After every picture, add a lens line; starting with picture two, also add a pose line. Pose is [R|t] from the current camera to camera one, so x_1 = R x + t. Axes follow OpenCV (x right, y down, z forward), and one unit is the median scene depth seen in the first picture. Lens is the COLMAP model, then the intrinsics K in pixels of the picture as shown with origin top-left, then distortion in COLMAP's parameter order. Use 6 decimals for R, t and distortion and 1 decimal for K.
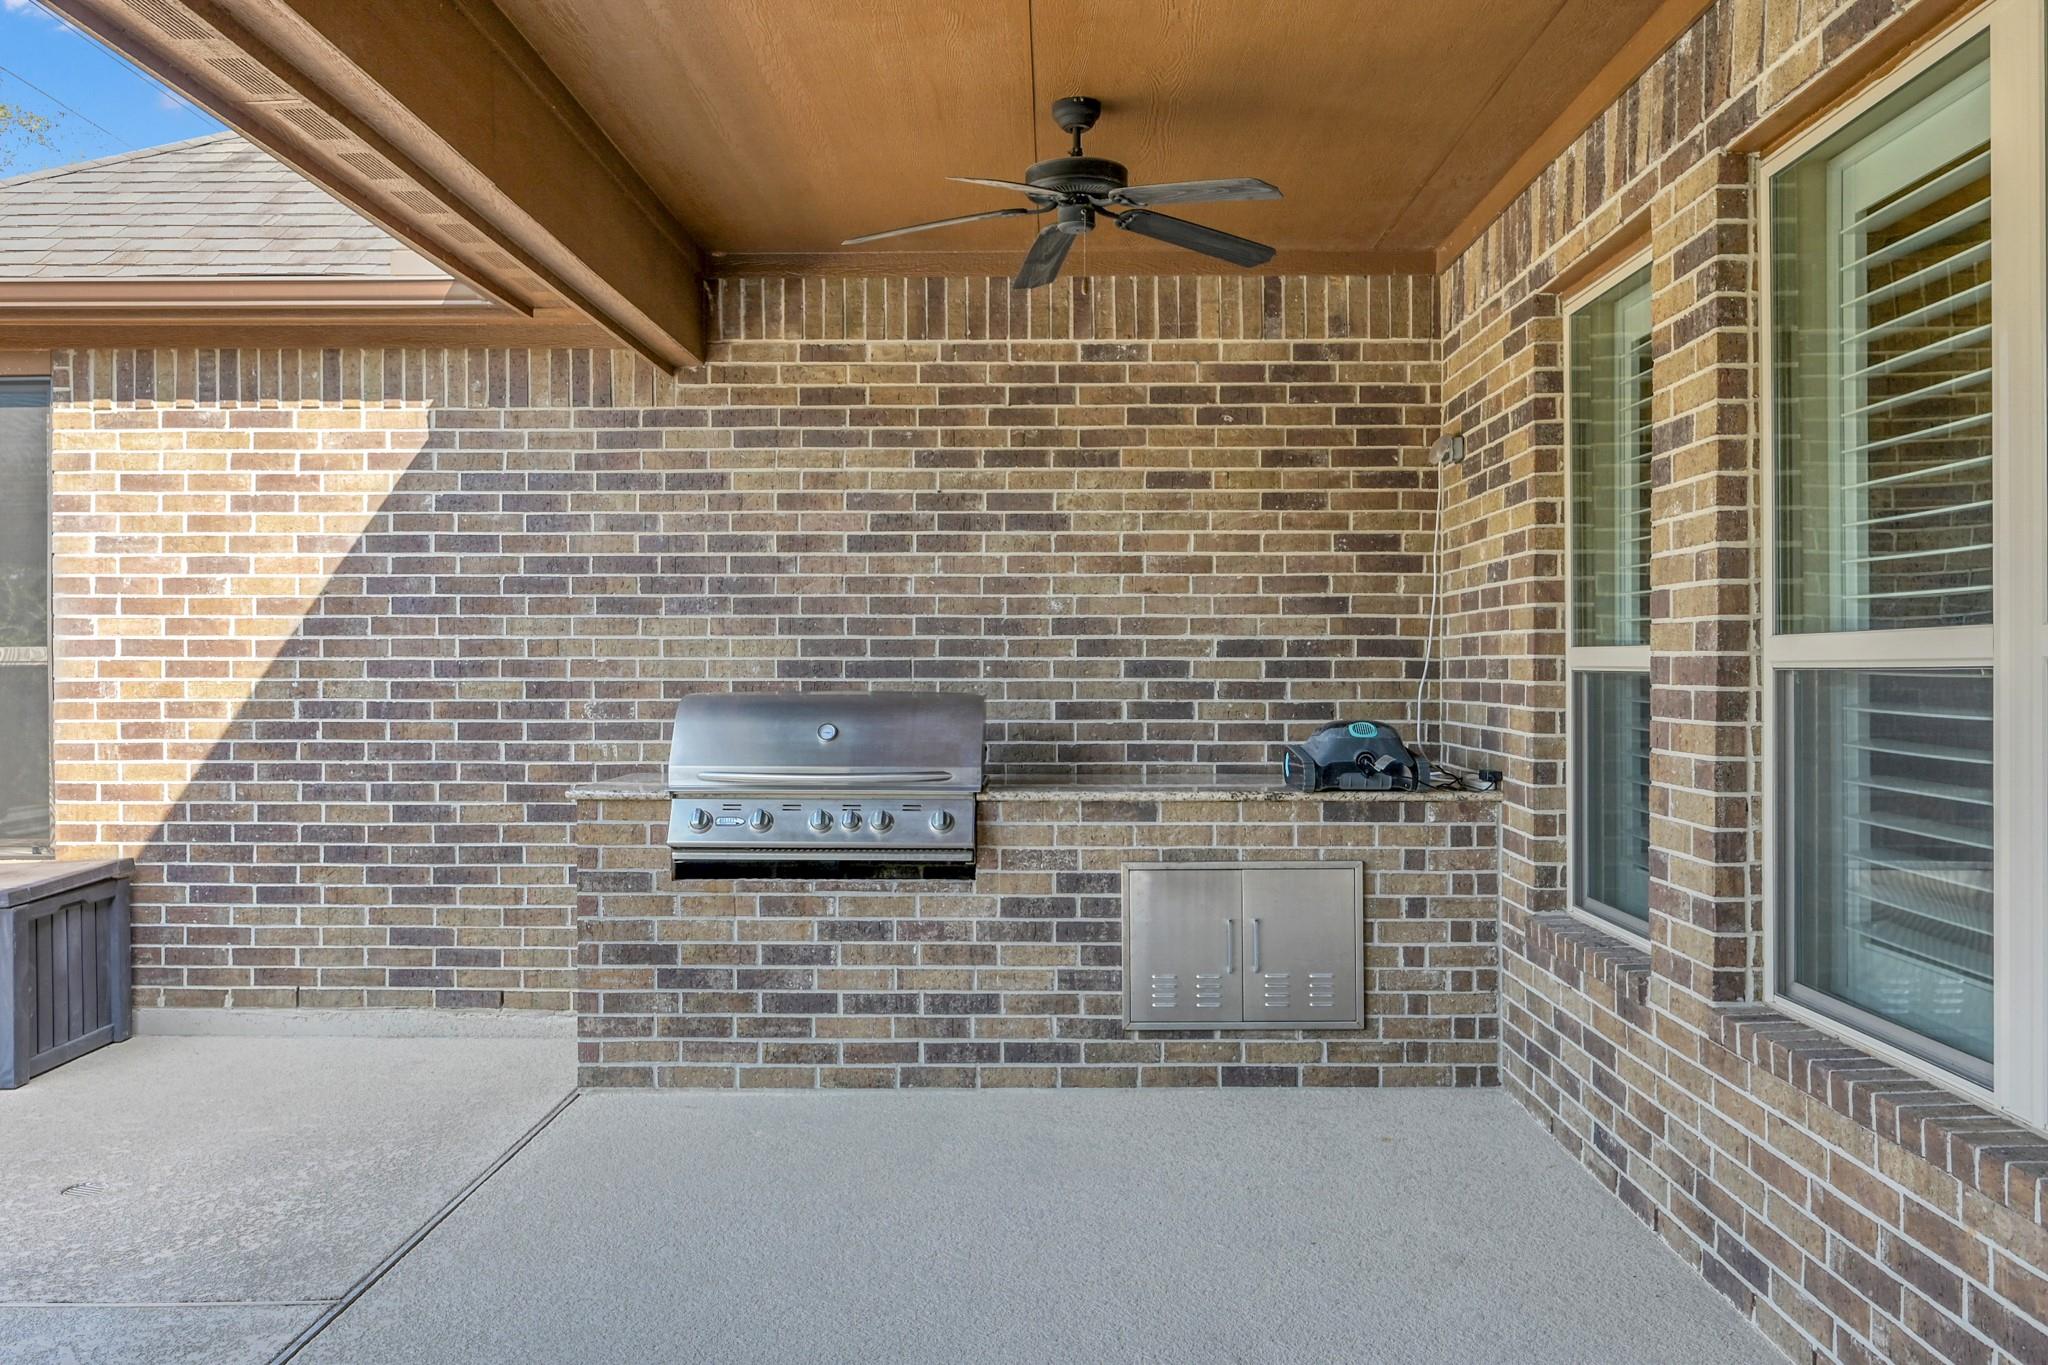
lens RADIAL K [[1628.6, 0, 1024.0], [0, 1628.6, 682.5], [0, 0, 1]] dist [-0.003977, 0.000607]
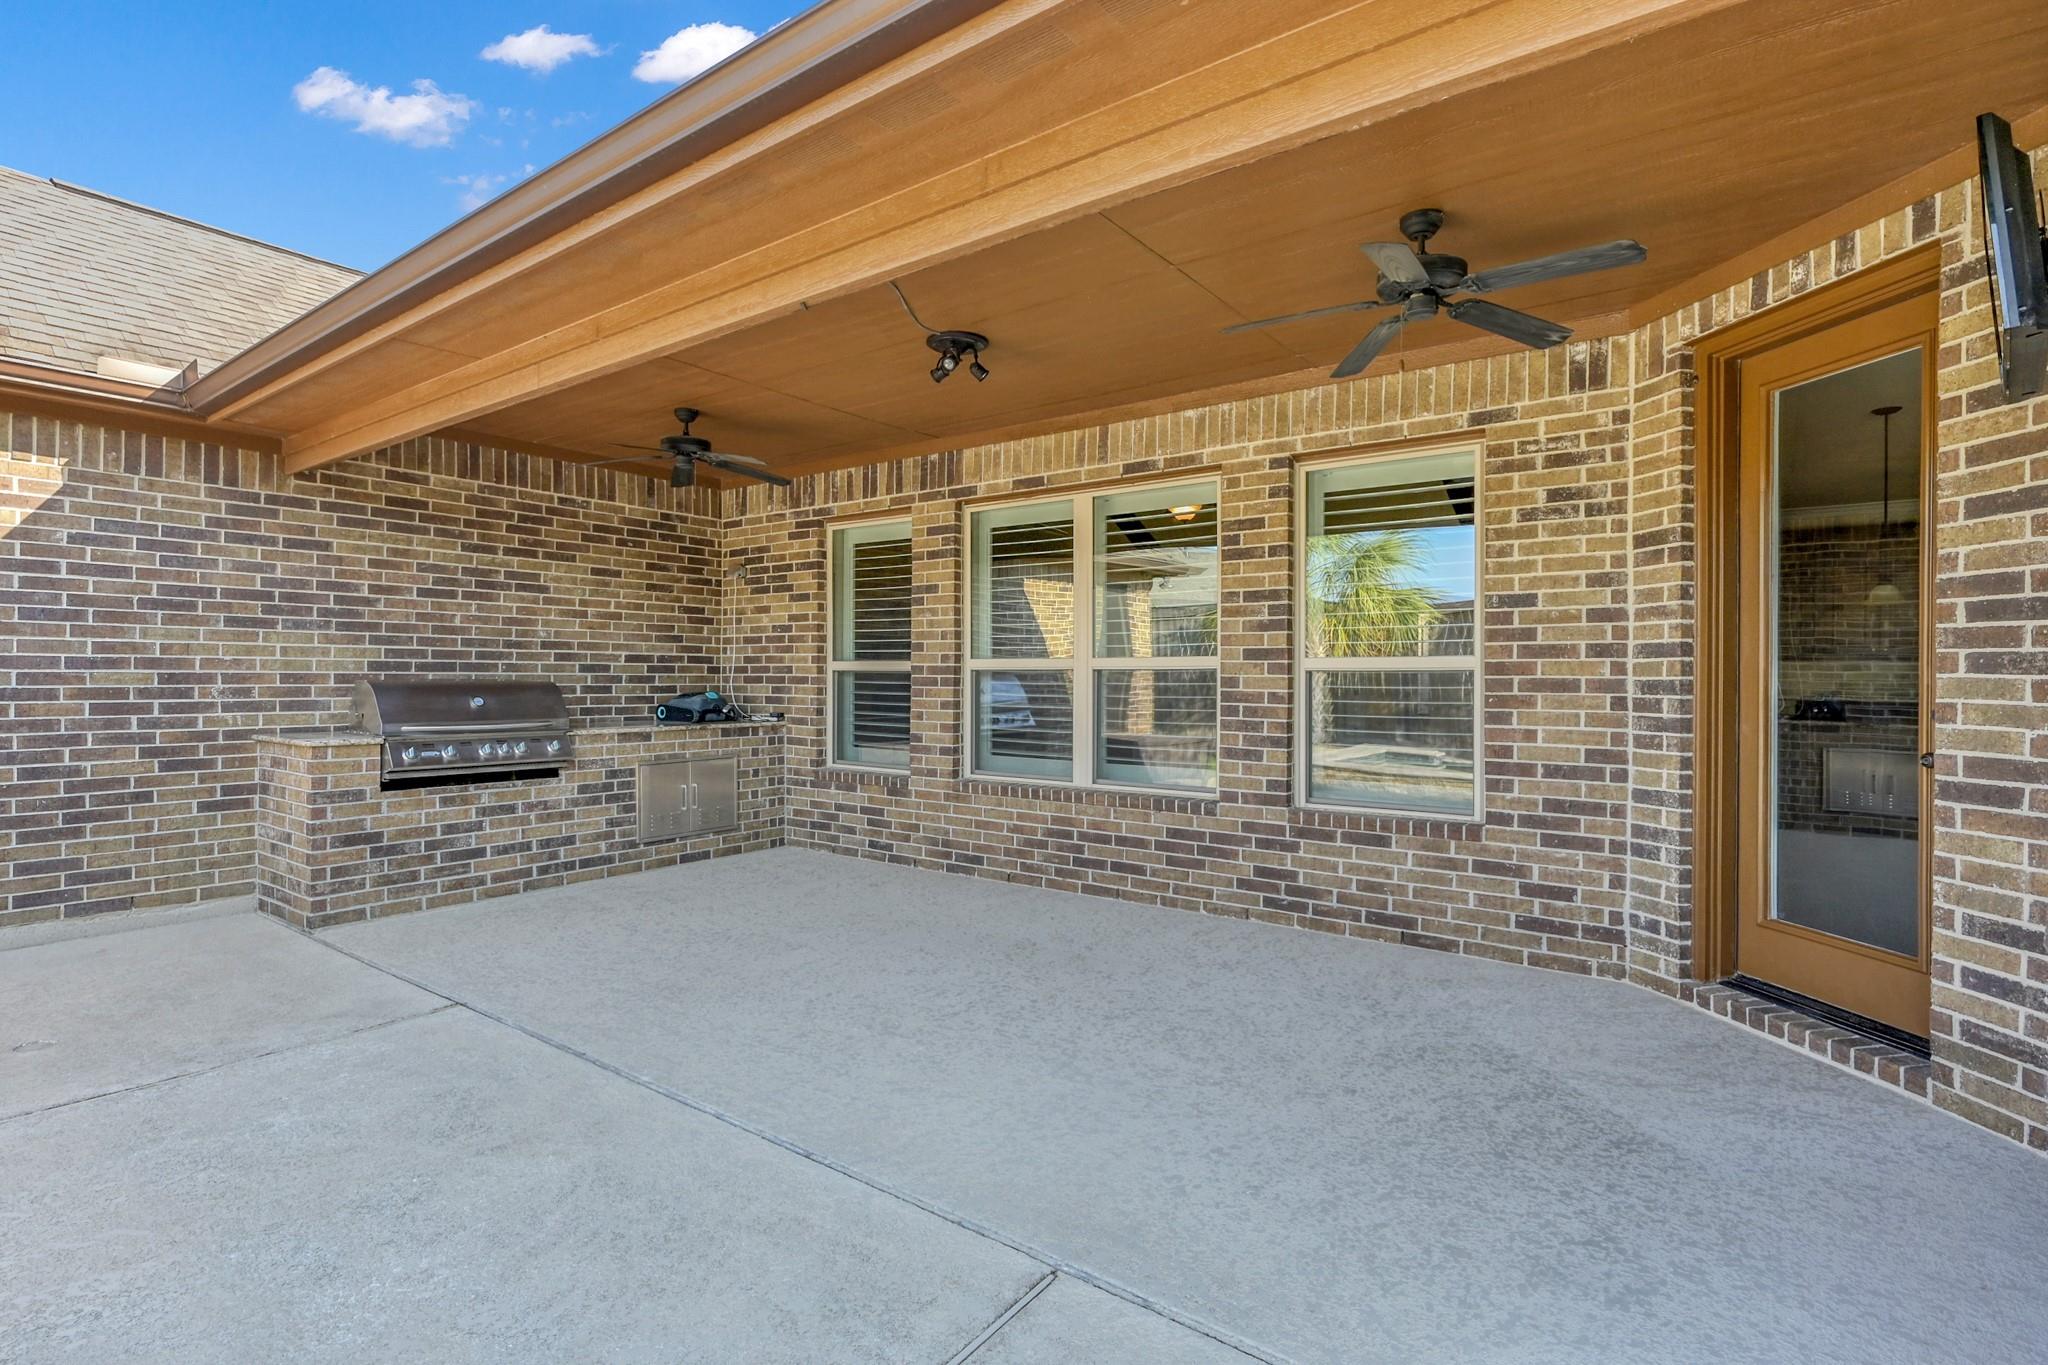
lens RADIAL K [[977.2, 0, 1024.0], [0, 977.2, 682.5], [0, 0, 1]] dist [-0.000302, -0.000061]
pose [[0.586141, -0.001137, 0.810208, -0.565435], [0.001290, 0.999999, 0.000470, 0.008644], [-0.810208, 0.000769, 0.586142, -0.102426]]
